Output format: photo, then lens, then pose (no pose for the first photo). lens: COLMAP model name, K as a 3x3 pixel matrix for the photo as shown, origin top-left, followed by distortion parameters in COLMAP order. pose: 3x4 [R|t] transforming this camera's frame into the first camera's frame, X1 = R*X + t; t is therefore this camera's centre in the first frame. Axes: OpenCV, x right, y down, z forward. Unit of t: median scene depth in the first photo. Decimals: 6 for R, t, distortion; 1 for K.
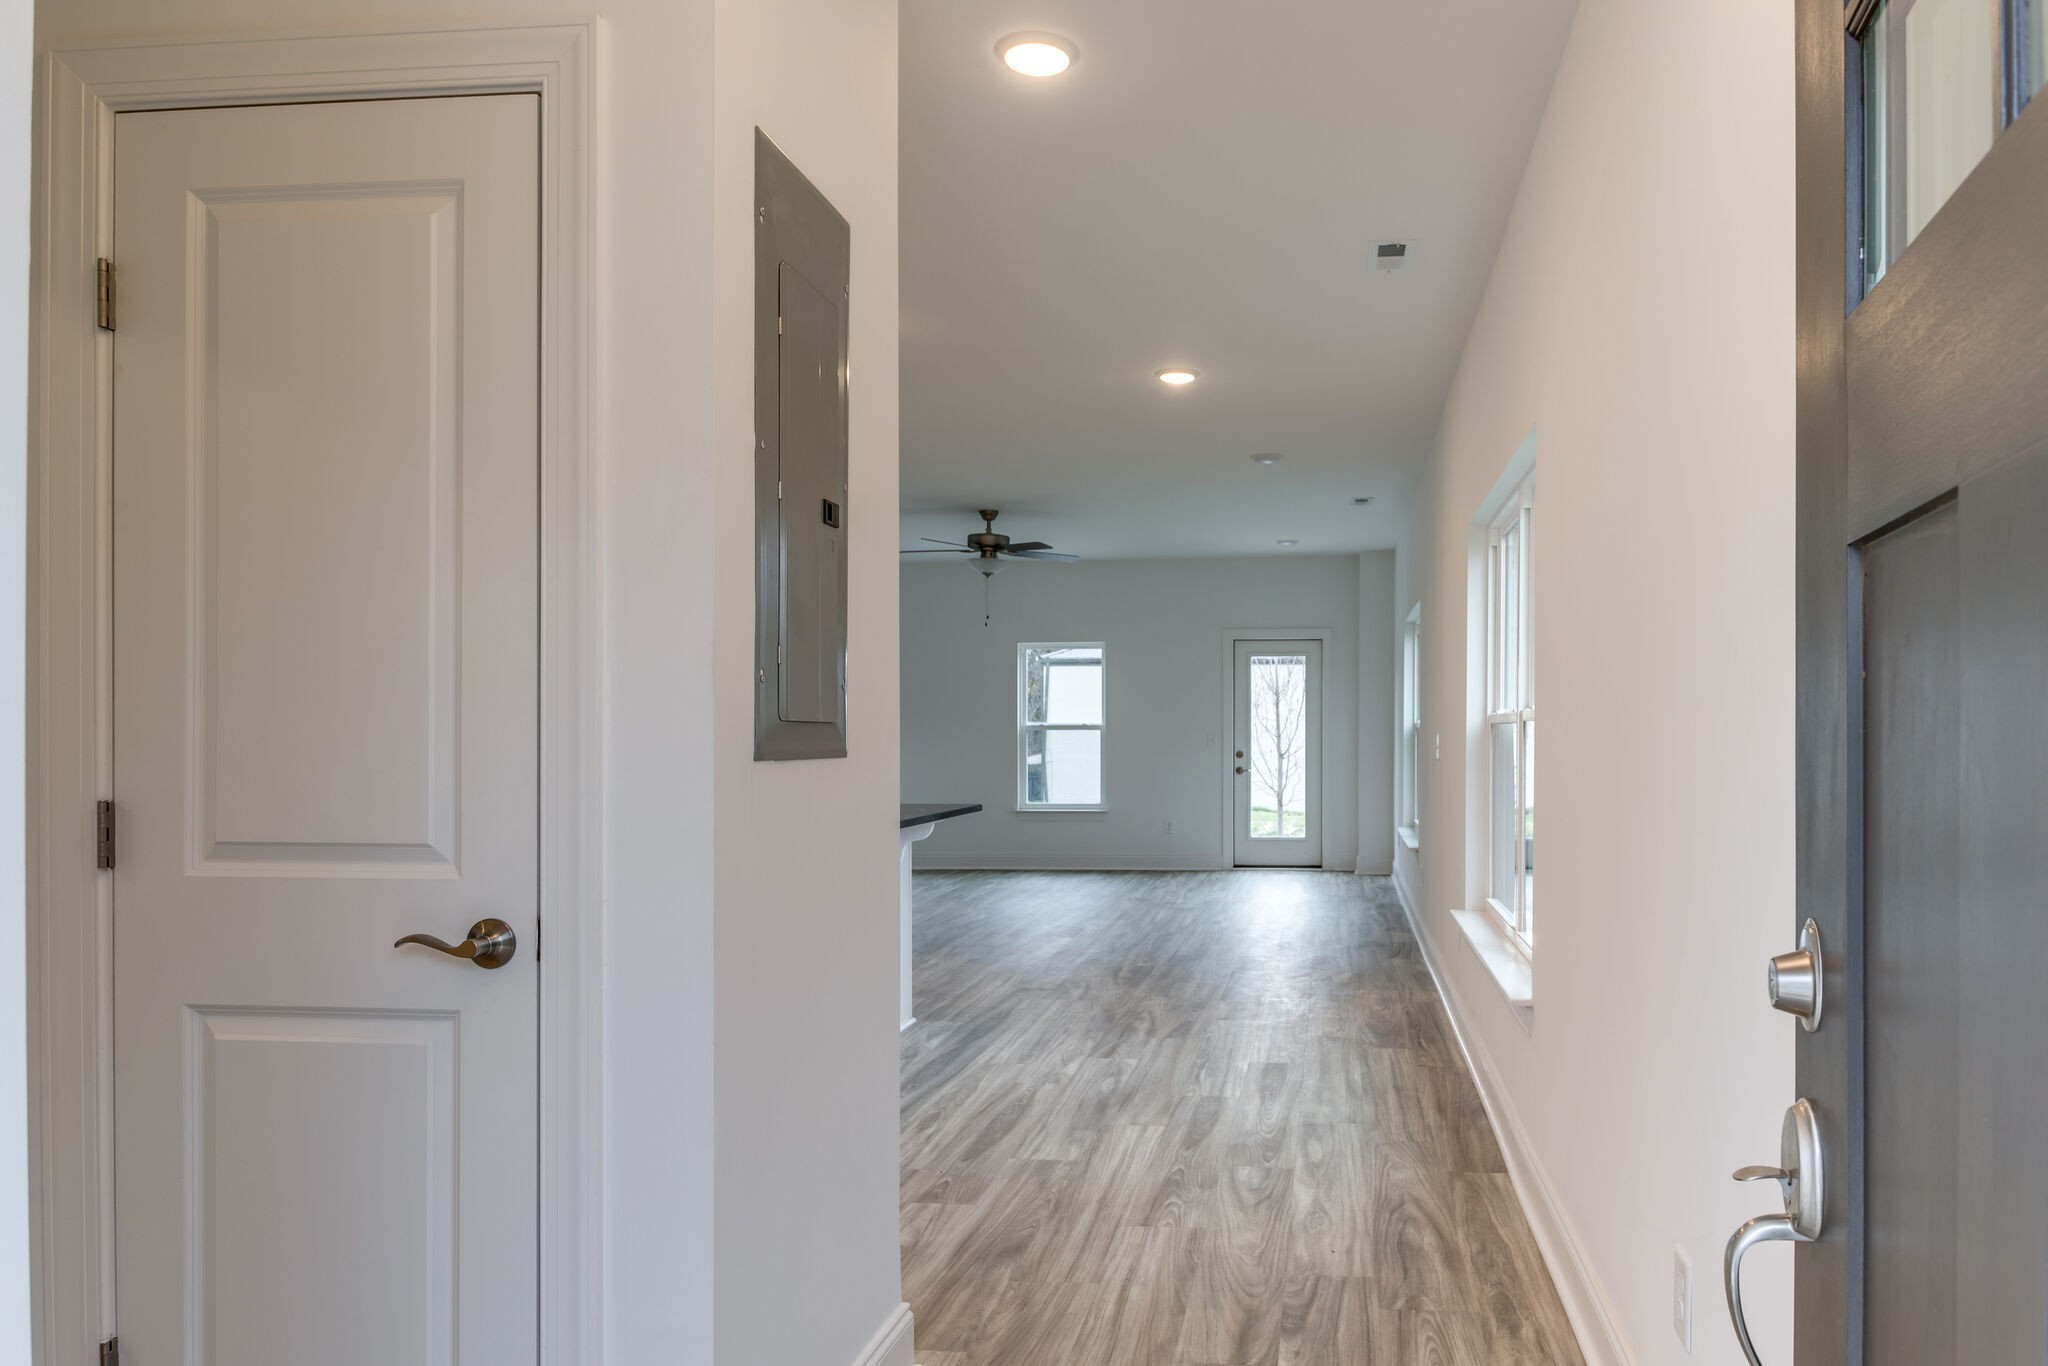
lens RADIAL K [[2123.1, 0, 1025.1], [0, 2123.1, 734.1], [0, 0, 1]] dist [0.005184, 0.010342]
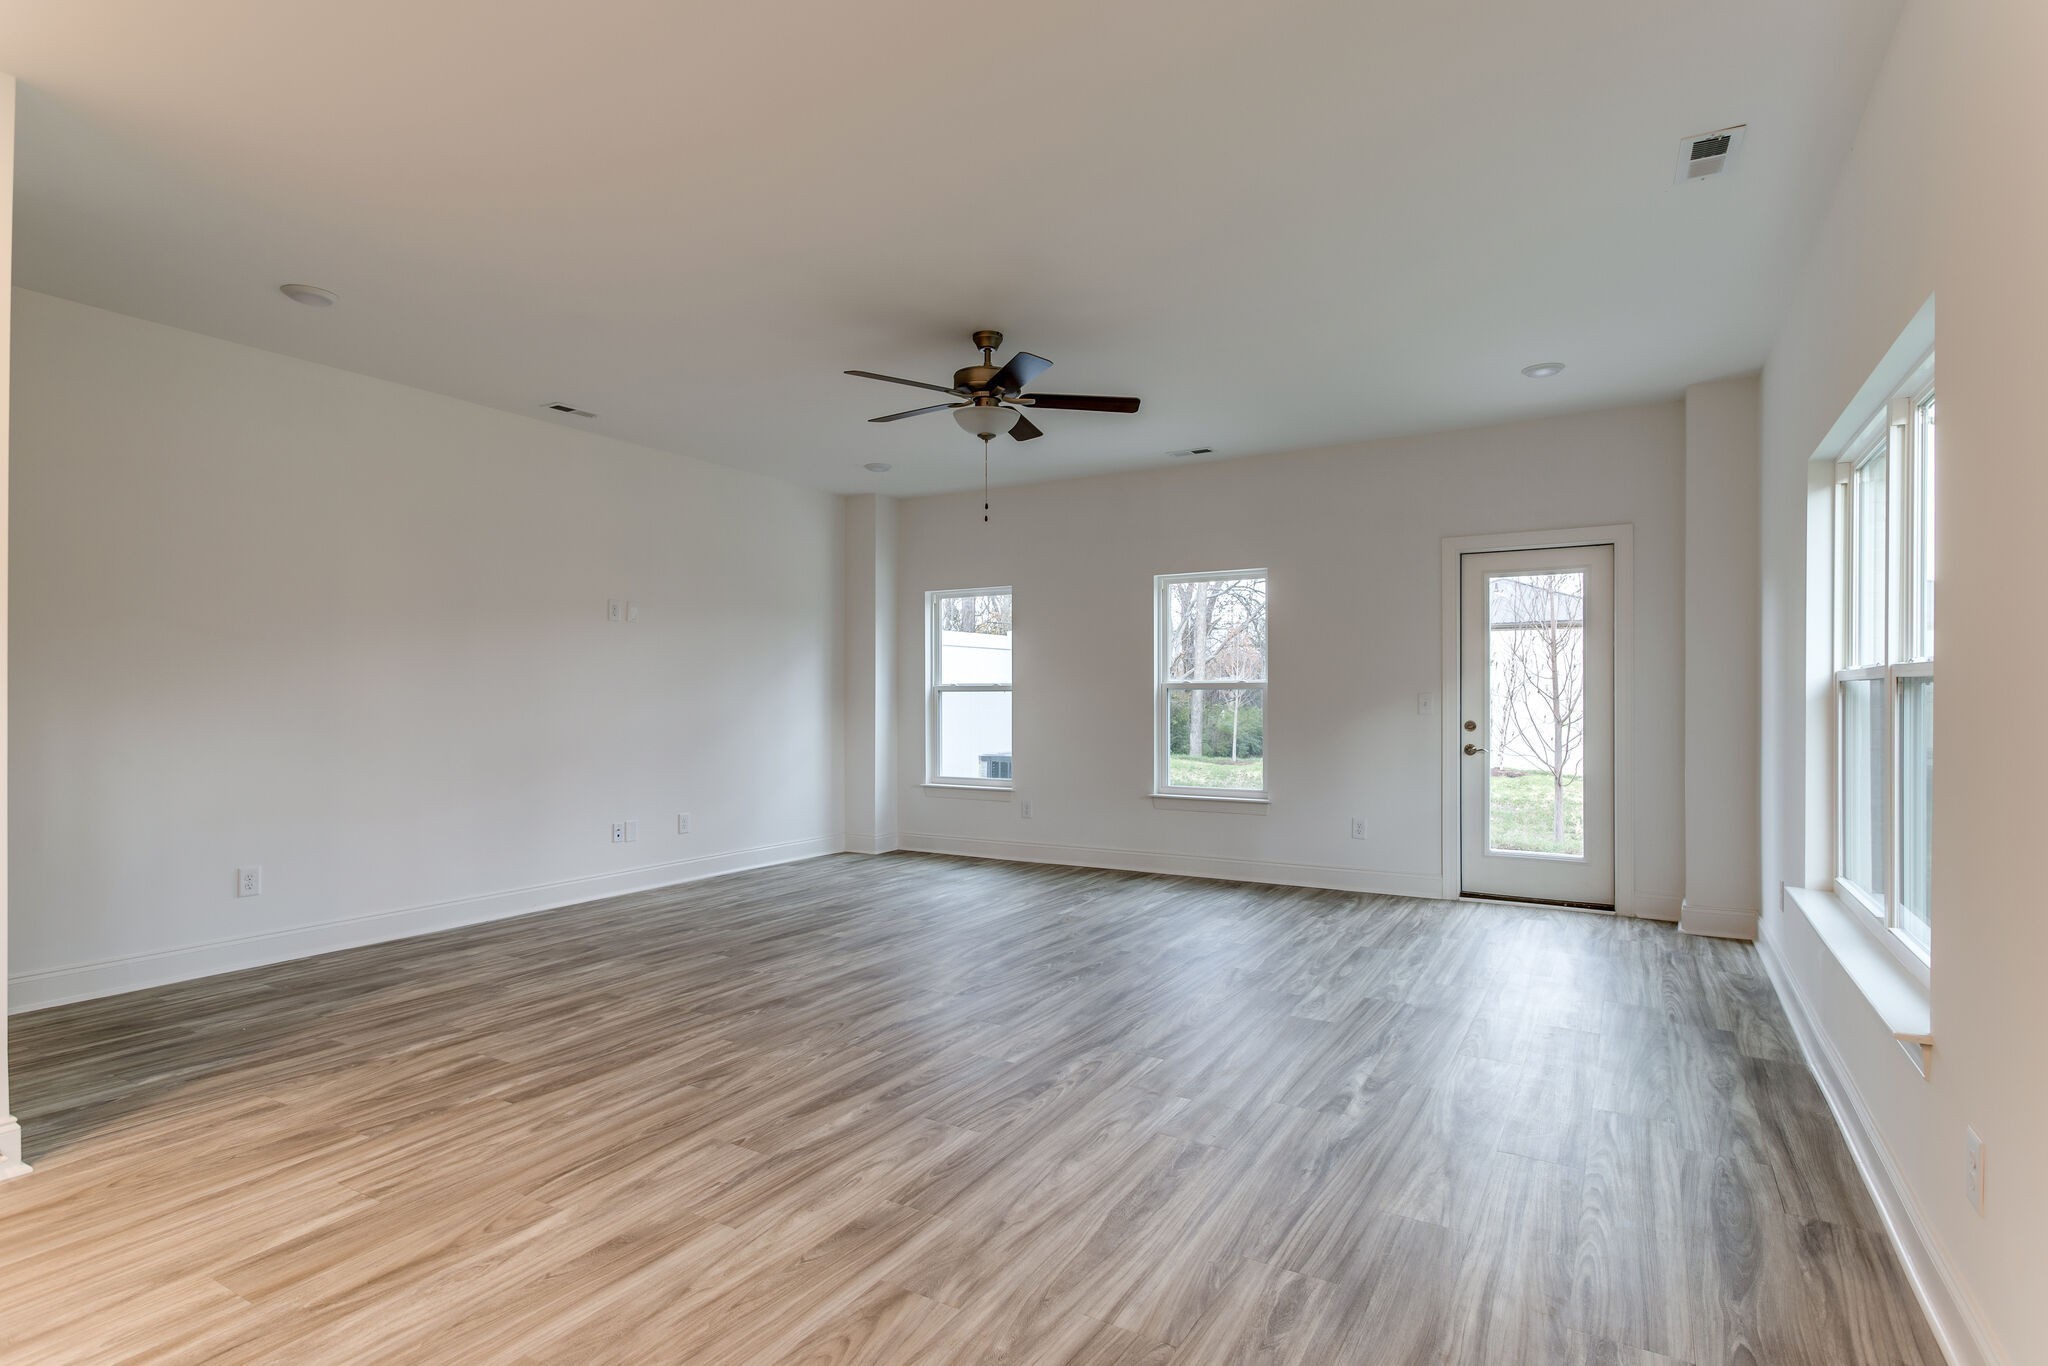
lens RADIAL K [[1008.3, 0, 1026.6], [0, 1008.3, 700.8], [0, 0, 1]] dist [0.002712, 0.000594]
pose [[0.921807, -0.003038, -0.387638, 0.094240], [0.003745, 0.999992, 0.001070, 0.001004], [0.387632, -0.002438, 0.921811, 0.650418]]
